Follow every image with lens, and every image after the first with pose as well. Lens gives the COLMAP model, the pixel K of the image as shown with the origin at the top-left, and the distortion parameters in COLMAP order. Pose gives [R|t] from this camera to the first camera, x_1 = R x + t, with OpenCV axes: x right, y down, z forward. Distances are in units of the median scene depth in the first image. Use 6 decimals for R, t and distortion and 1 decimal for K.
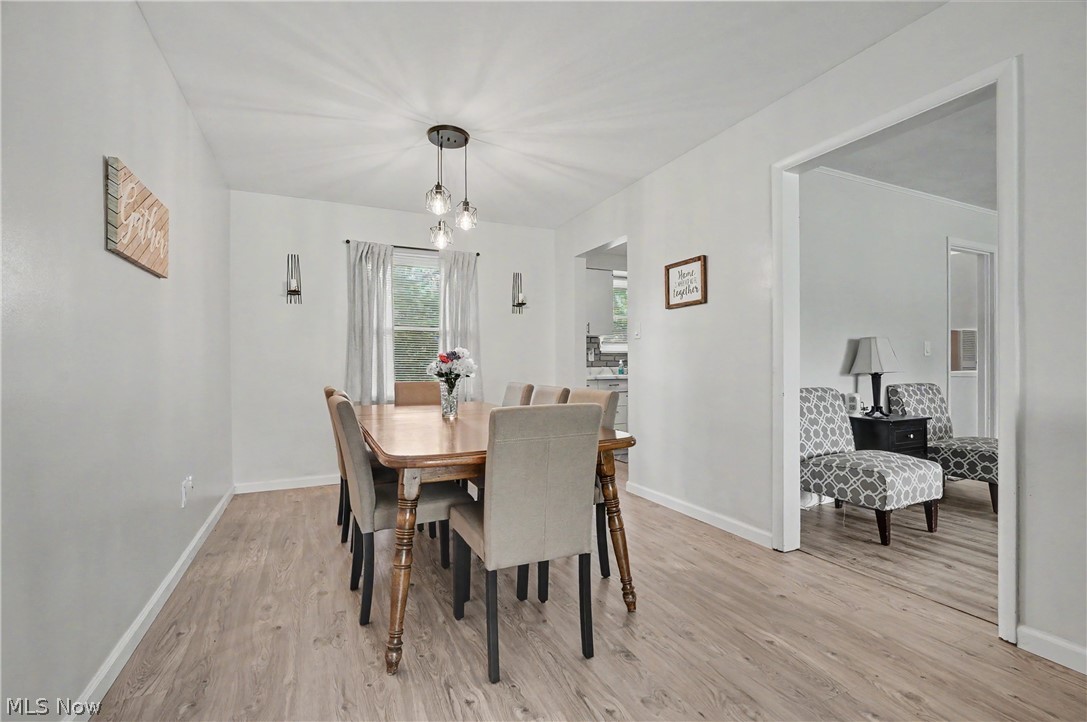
lens RADIAL K [[492.1, 0, 540.2], [0, 492.1, 358.1], [0, 0, 1]] dist [-0.012302, 0.000365]
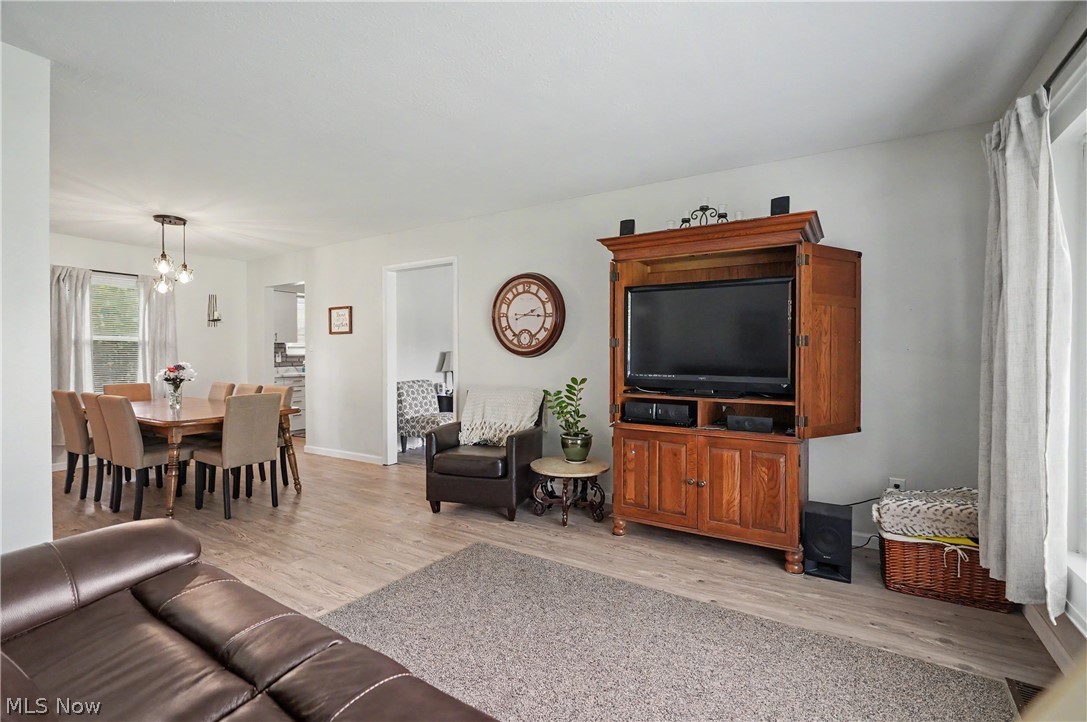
lens RADIAL K [[492.1, 0, 540.2], [0, 492.1, 358.1], [0, 0, 1]] dist [-0.012302, 0.000365]
pose [[0.831069, -0.004674, 0.556149, -0.070608], [-0.006390, 0.999818, 0.017952, -0.057760], [-0.556132, -0.018473, 0.830889, -0.776164]]
